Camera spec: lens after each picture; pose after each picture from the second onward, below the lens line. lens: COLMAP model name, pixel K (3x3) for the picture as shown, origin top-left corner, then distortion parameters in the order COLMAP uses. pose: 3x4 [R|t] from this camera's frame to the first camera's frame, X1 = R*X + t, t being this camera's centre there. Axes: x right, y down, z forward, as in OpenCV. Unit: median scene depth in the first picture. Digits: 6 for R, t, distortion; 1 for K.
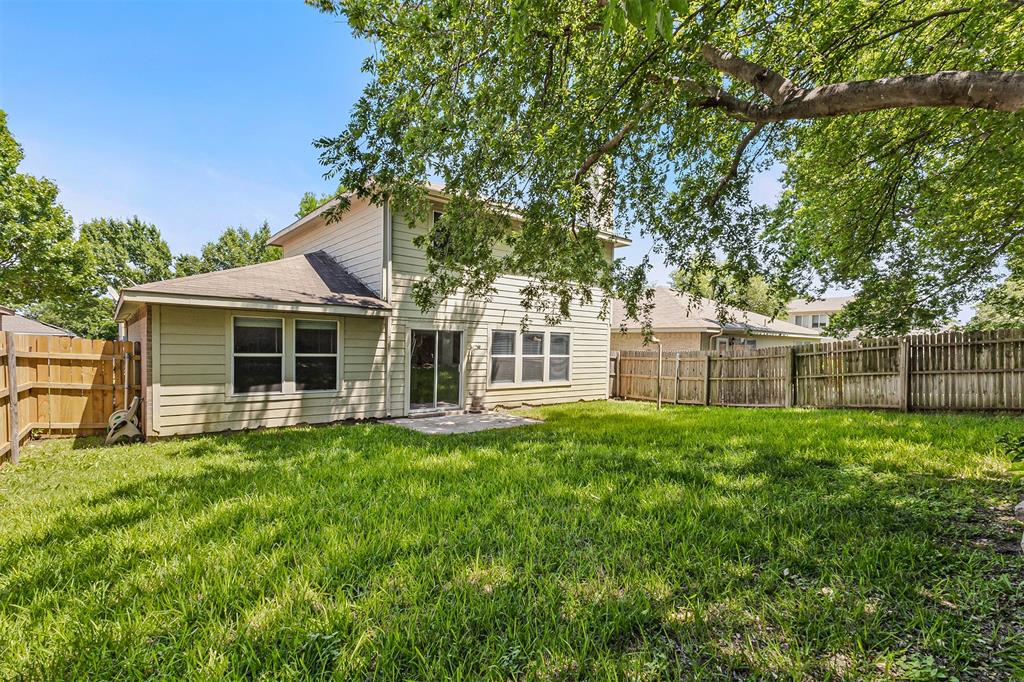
lens RADIAL K [[475.3, 0, 512.6], [0, 475.3, 347.4], [0, 0, 1]] dist [0.001956, -0.001566]
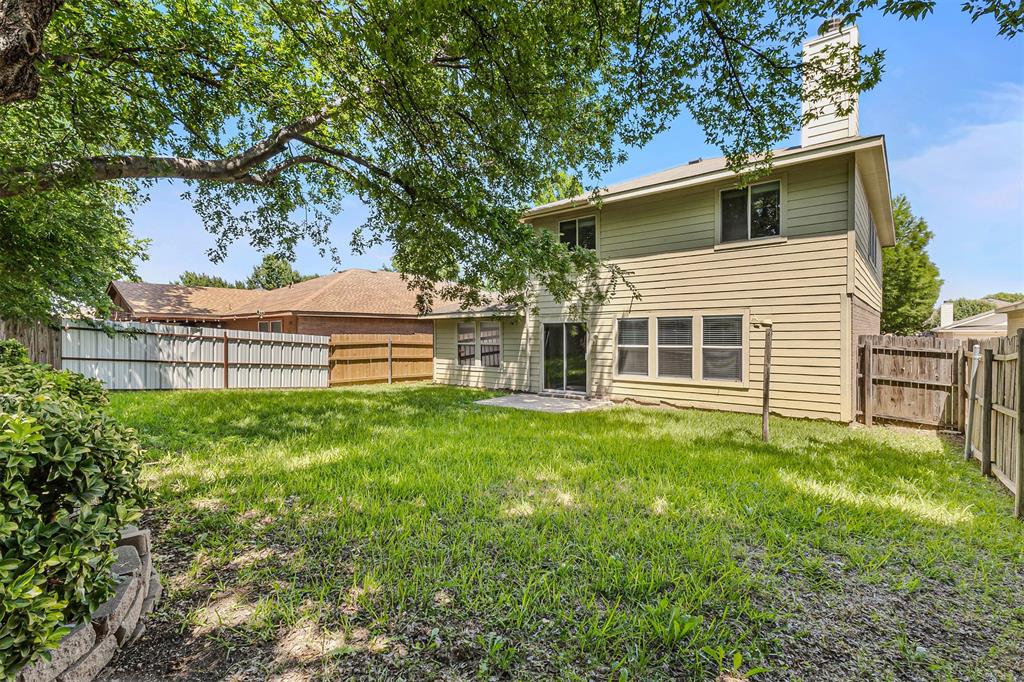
lens RADIAL K [[475.3, 0, 512.8], [0, 475.3, 340.0], [0, 0, 1]] dist [0.001956, -0.001566]
pose [[0.189492, -0.007170, -0.981856, 0.877511], [0.008416, 0.999948, -0.005678, 0.010351], [0.981846, -0.007187, 0.189543, 0.613921]]
